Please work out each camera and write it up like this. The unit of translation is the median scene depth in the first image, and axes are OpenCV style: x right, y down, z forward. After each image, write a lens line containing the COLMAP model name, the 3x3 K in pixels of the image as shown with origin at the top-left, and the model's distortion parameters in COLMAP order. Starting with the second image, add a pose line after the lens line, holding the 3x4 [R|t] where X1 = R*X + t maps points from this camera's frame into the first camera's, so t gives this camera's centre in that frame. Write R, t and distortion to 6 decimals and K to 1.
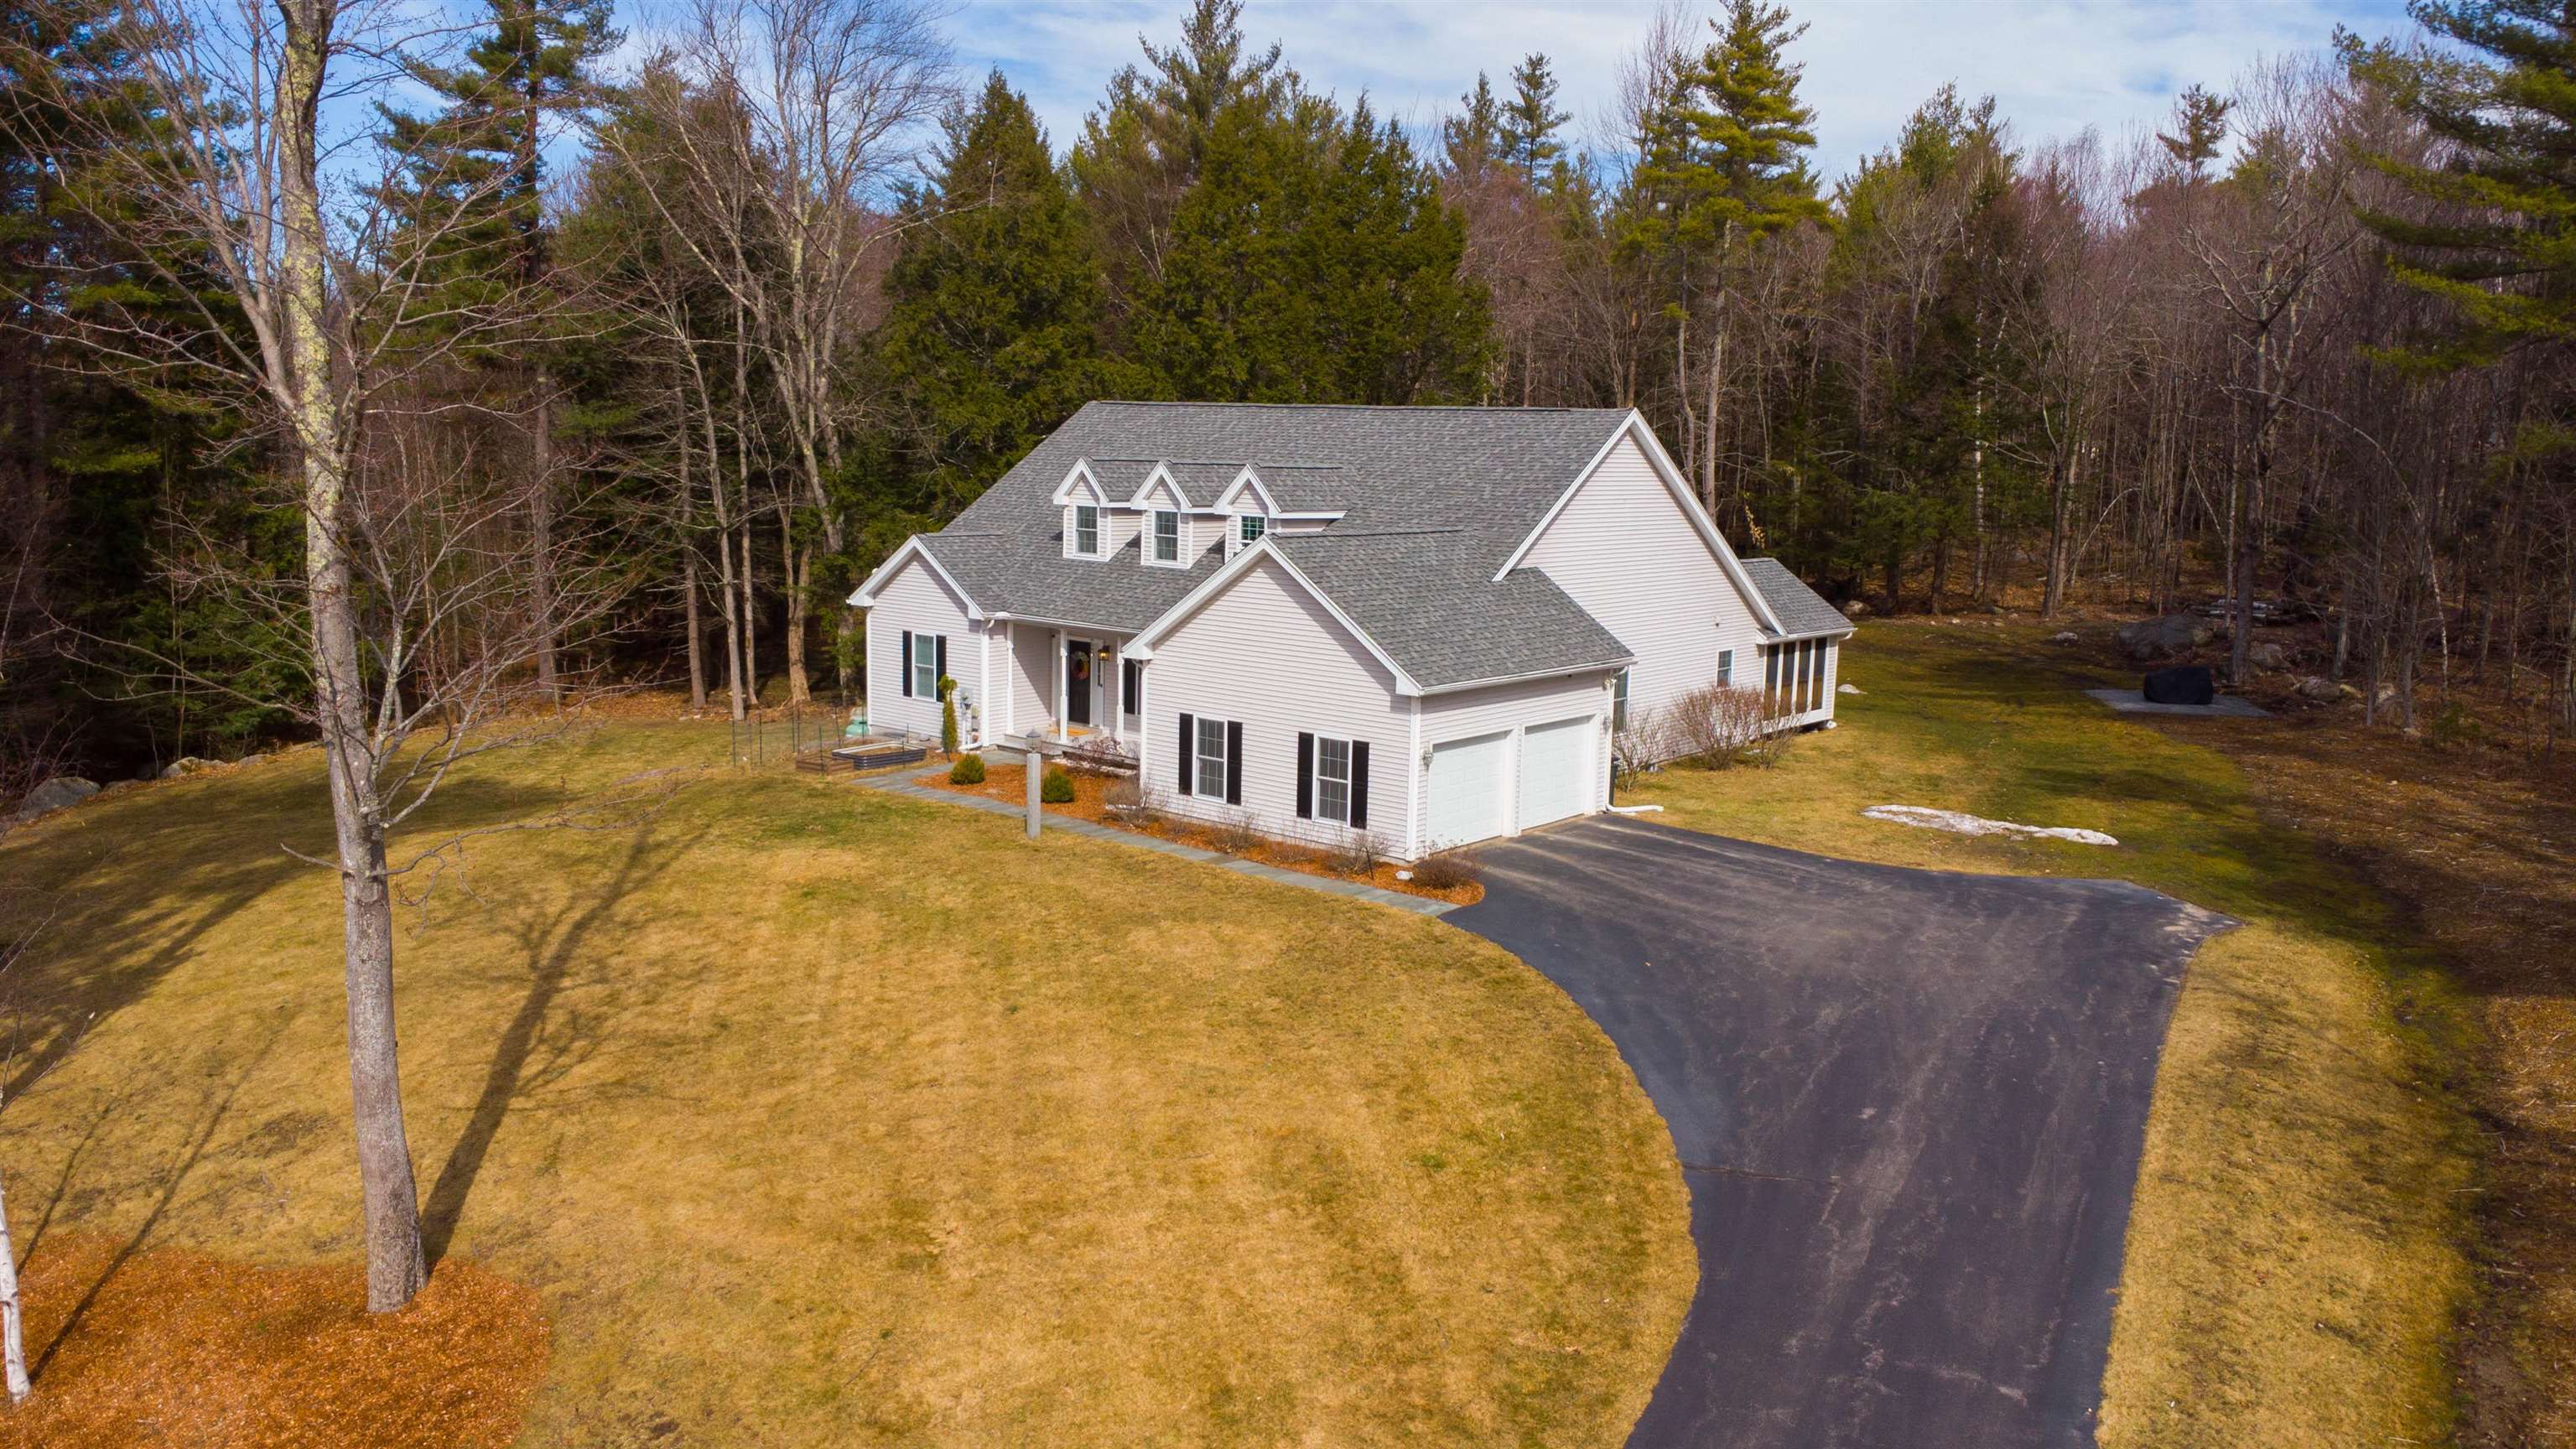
lens RADIAL K [[1870.1, 0, 1288.0], [0, 1870.1, 724.5], [0, 0, 1]] dist [0.030338, -0.035541]
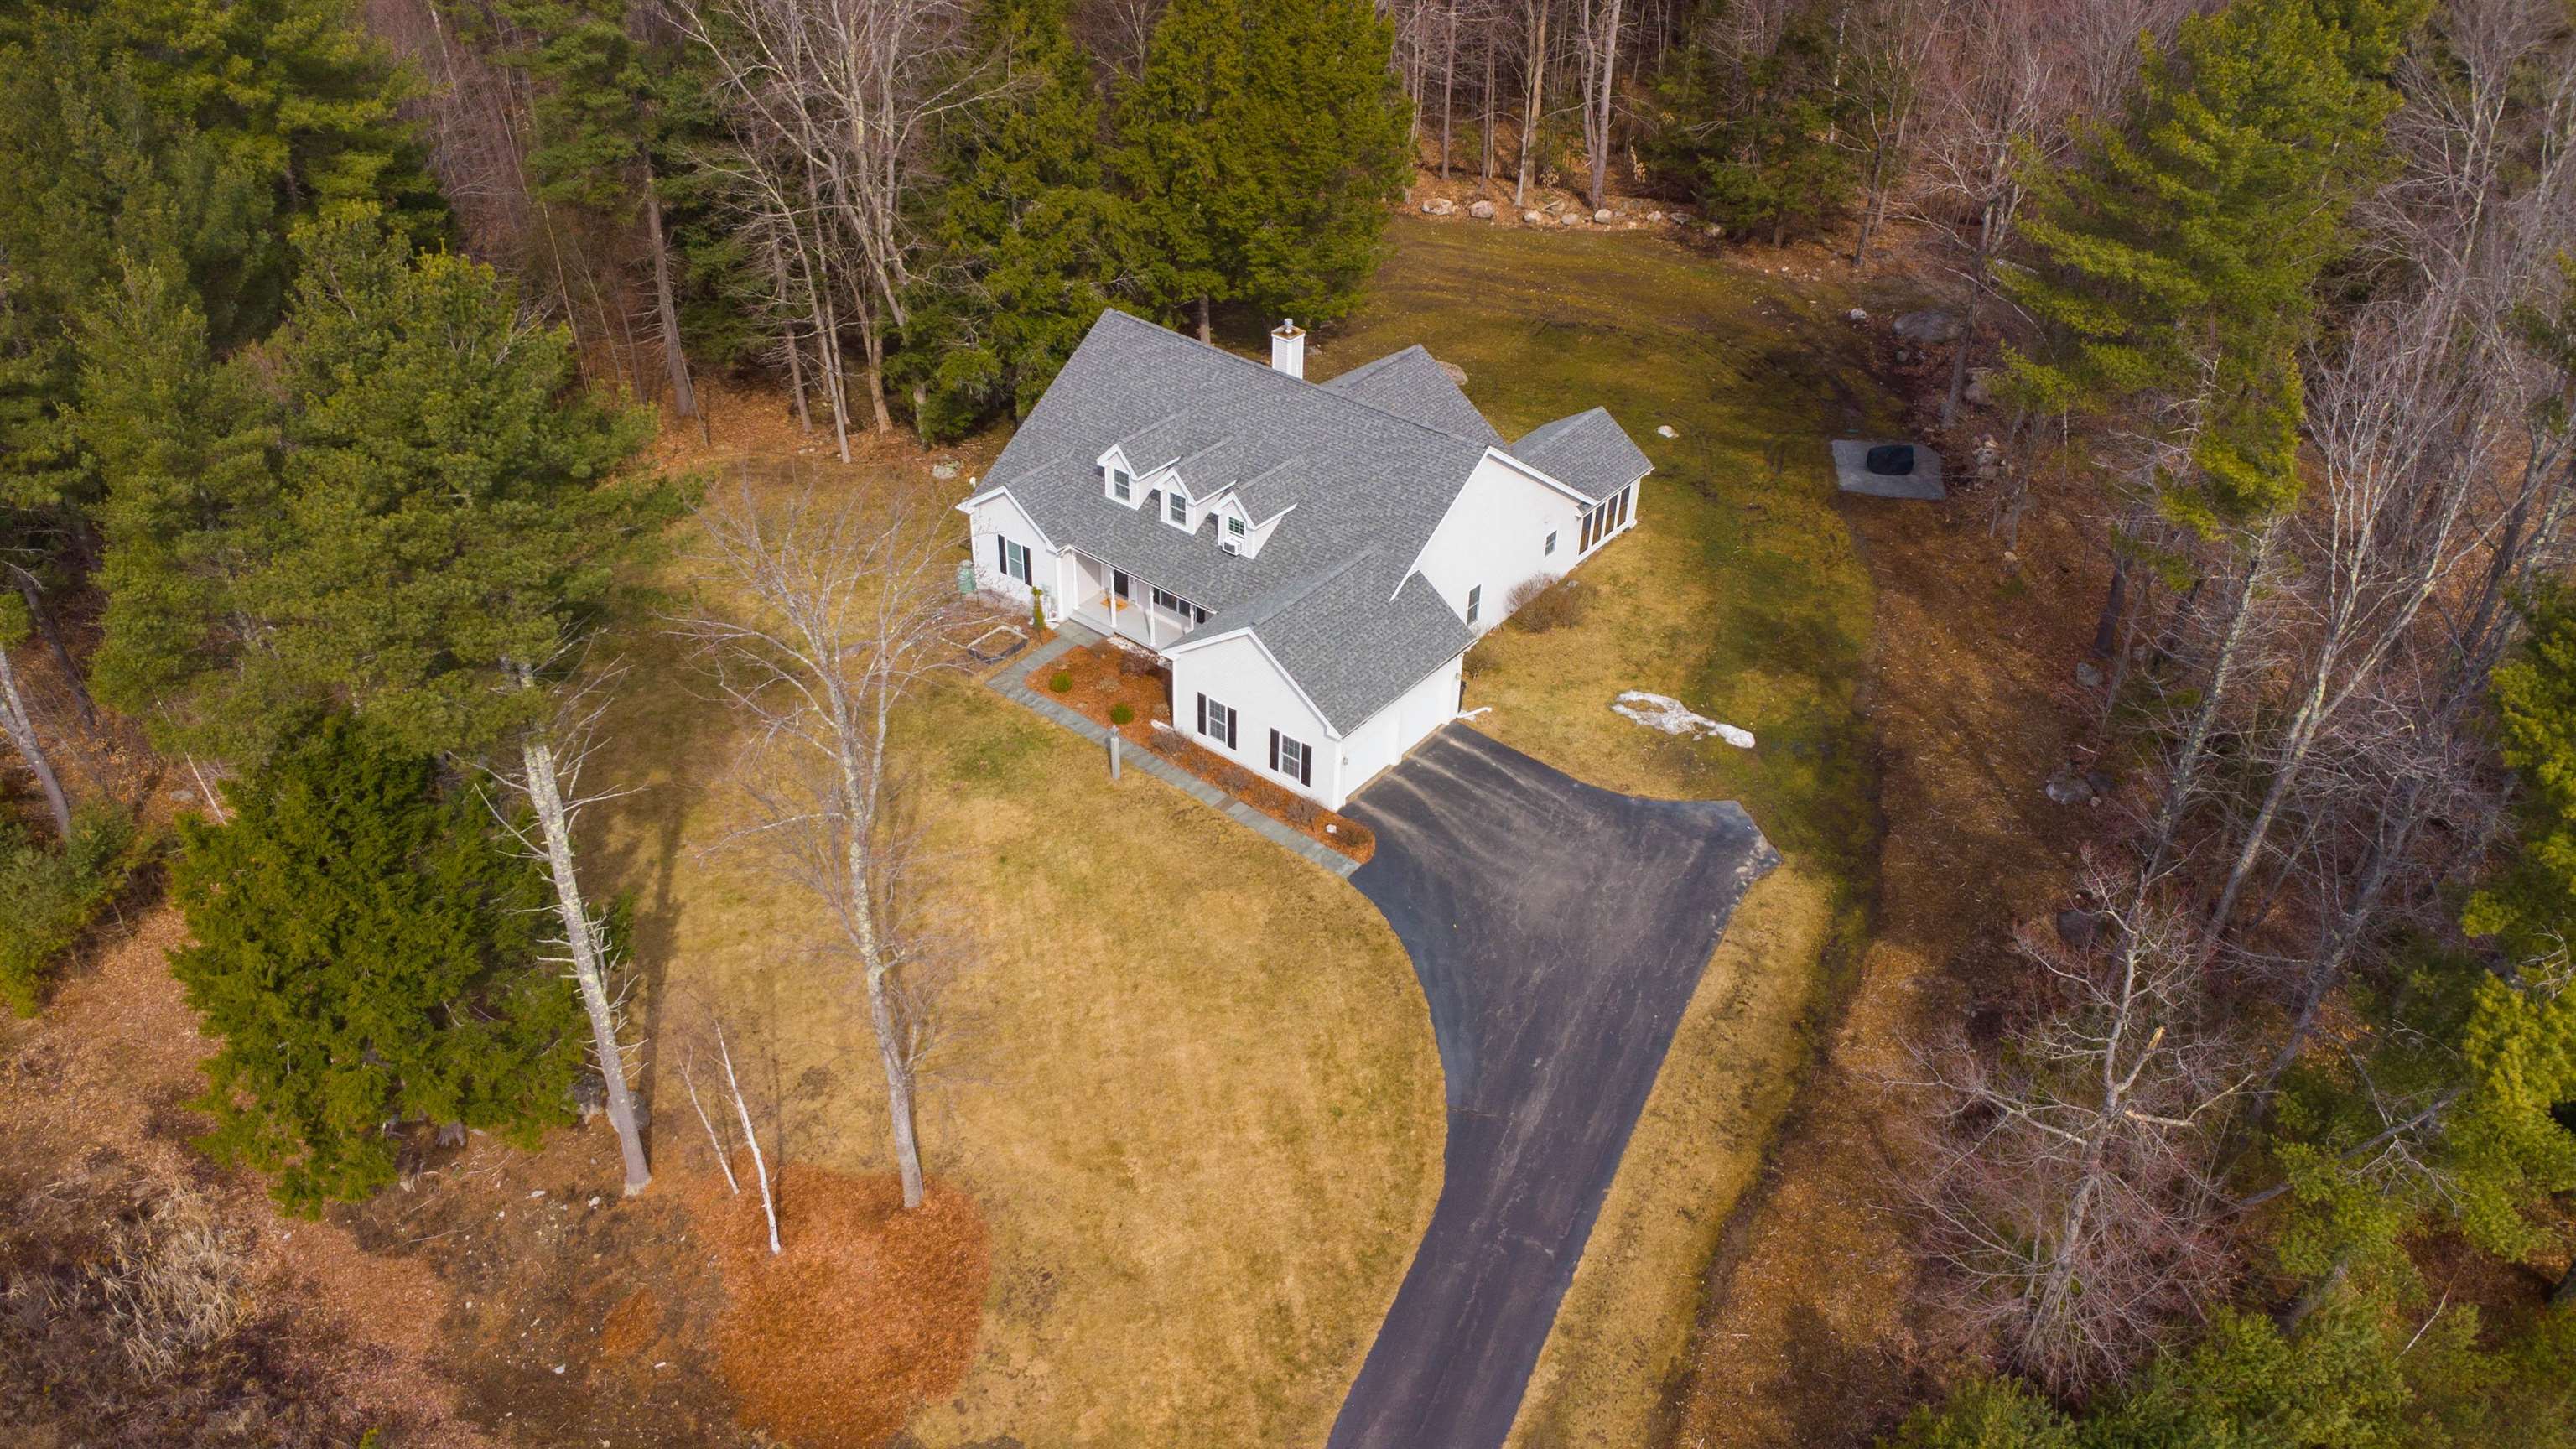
lens RADIAL K [[1867.5, 0, 1288.0], [0, 1867.5, 724.5], [0, 0, 1]] dist [-0.001111, -0.000326]
pose [[0.999543, -0.015742, 0.025814, -0.022407], [0.002589, 0.895205, 0.445647, -0.761778], [-0.030124, -0.445377, 0.894836, -0.523868]]
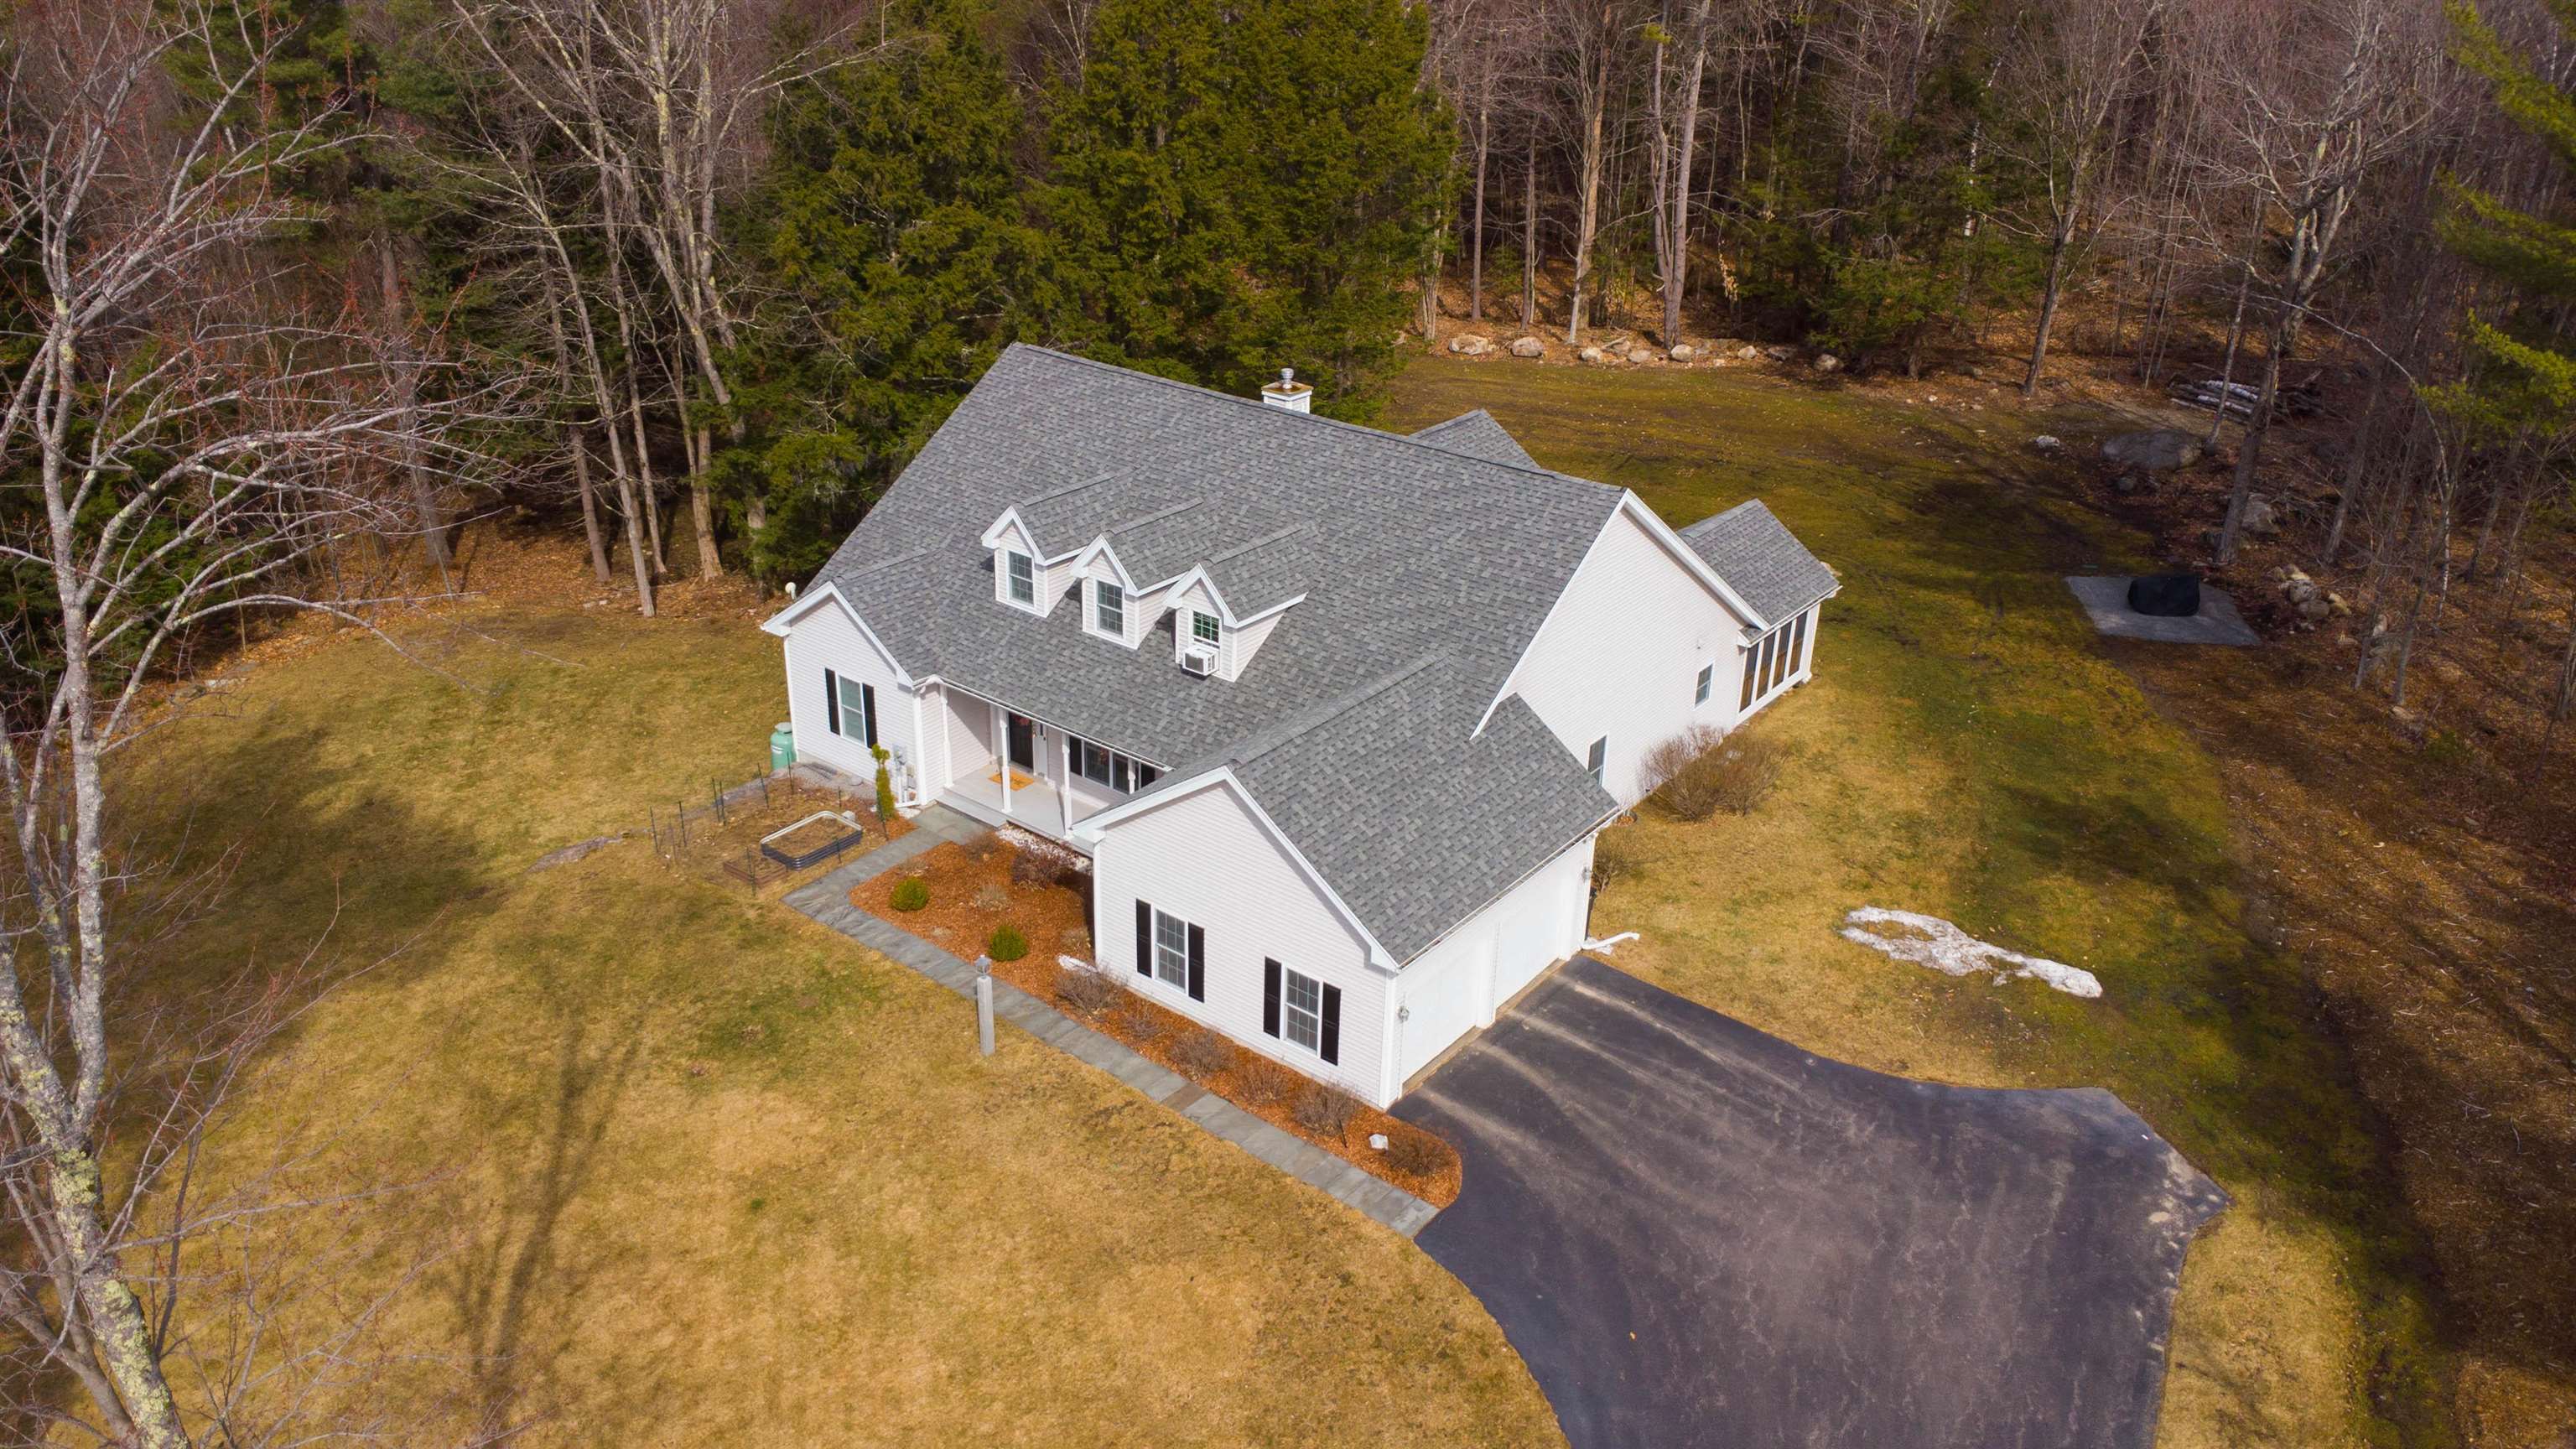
lens RADIAL K [[1870.1, 0, 1288.0], [0, 1870.1, 724.5], [0, 0, 1]] dist [0.030338, -0.035541]
pose [[0.999204, -0.015921, 0.036582, -0.015578], [0.004925, 0.959130, 0.282924, -0.377574], [-0.039592, -0.282518, 0.958444, 0.129747]]
